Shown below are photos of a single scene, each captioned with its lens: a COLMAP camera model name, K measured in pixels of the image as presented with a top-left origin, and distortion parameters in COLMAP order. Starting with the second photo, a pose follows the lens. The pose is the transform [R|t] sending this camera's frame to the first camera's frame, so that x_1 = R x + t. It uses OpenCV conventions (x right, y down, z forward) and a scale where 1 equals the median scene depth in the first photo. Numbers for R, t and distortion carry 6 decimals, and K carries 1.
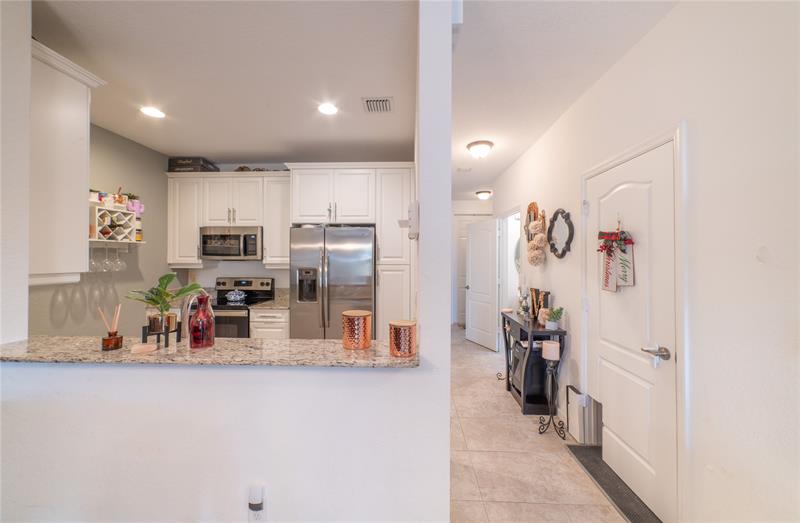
lens RADIAL K [[301.4, 0, 397.0], [0, 301.4, 257.4], [0, 0, 1]] dist [0.011452, 0.000139]
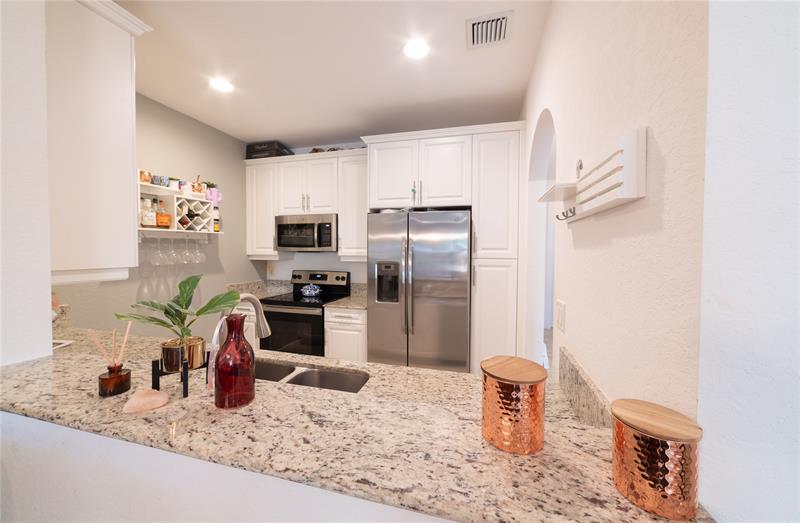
lens RADIAL K [[300.2, 0, 402.1], [0, 300.2, 257.3], [0, 0, 1]] dist [-0.001004, -0.000063]
pose [[0.976914, 0.007186, -0.213513, -0.078988], [-0.000923, 0.999567, 0.029417, -0.001128], [0.213631, -0.028541, 0.976497, 0.196527]]
